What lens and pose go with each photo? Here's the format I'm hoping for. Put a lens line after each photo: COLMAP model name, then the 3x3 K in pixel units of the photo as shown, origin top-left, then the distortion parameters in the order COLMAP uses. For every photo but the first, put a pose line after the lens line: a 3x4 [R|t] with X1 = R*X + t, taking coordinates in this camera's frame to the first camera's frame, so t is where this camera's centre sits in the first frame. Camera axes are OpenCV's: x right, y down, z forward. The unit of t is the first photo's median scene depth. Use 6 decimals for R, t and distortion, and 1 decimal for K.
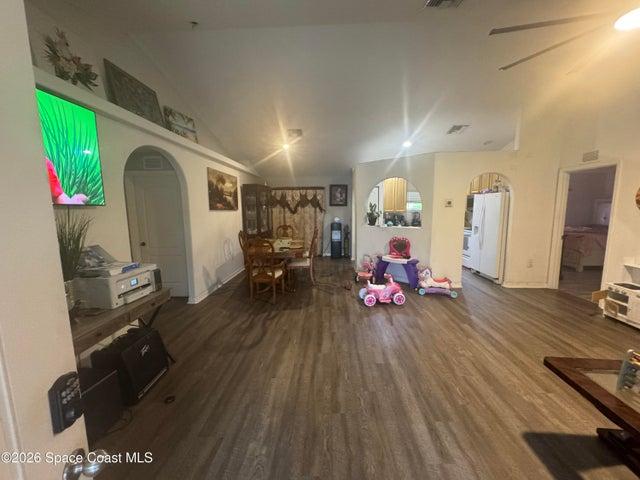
lens RADIAL K [[254.1, 0, 320.8], [0, 254.1, 240.0], [0, 0, 1]] dist [-0.001653, 0.000915]
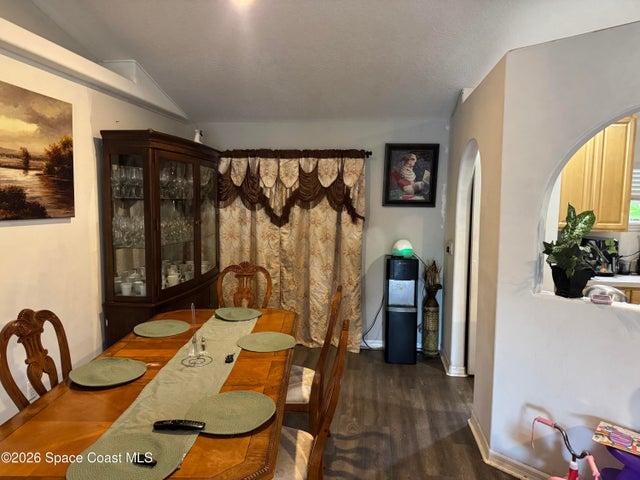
lens RADIAL K [[446.7, 0, 316.9], [0, 446.7, 243.7], [0, 0, 1]] dist [0.066915, -0.096645]
pose [[0.996403, 0.029826, -0.079313, -0.005677], [-0.031984, 0.999148, -0.026078, -0.066833], [0.078468, 0.028521, 0.996509, 0.407628]]
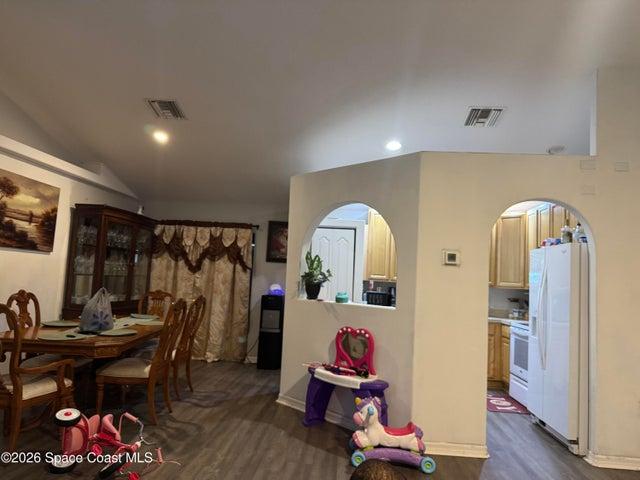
lens RADIAL K [[446.7, 0, 315.3], [0, 446.7, 239.7], [0, 0, 1]] dist [0.066915, -0.096645]
pose [[0.997274, 0.061970, -0.040050, 0.177346], [-0.069077, 0.974923, -0.211548, 0.007714], [0.025936, 0.213738, 0.976547, 0.117348]]
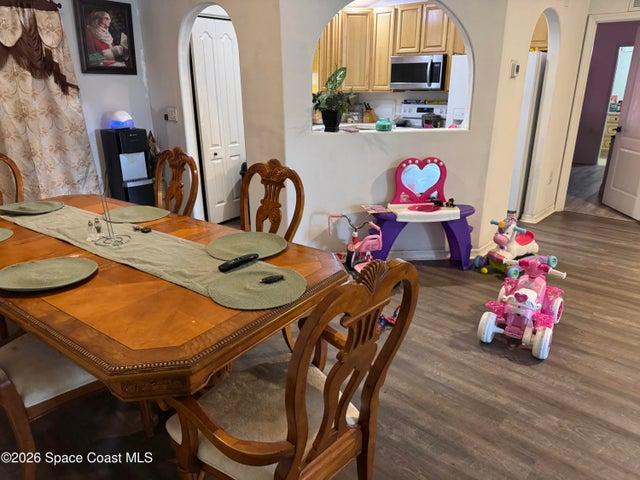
lens RADIAL K [[446.7, 0, 315.6], [0, 446.7, 244.7], [0, 0, 1]] dist [0.066915, -0.096645]
pose [[0.653561, -0.244961, 0.716137, -0.234837], [0.090409, 0.964670, 0.247464, -0.046082], [-0.751454, -0.096988, 0.652618, 0.437648]]
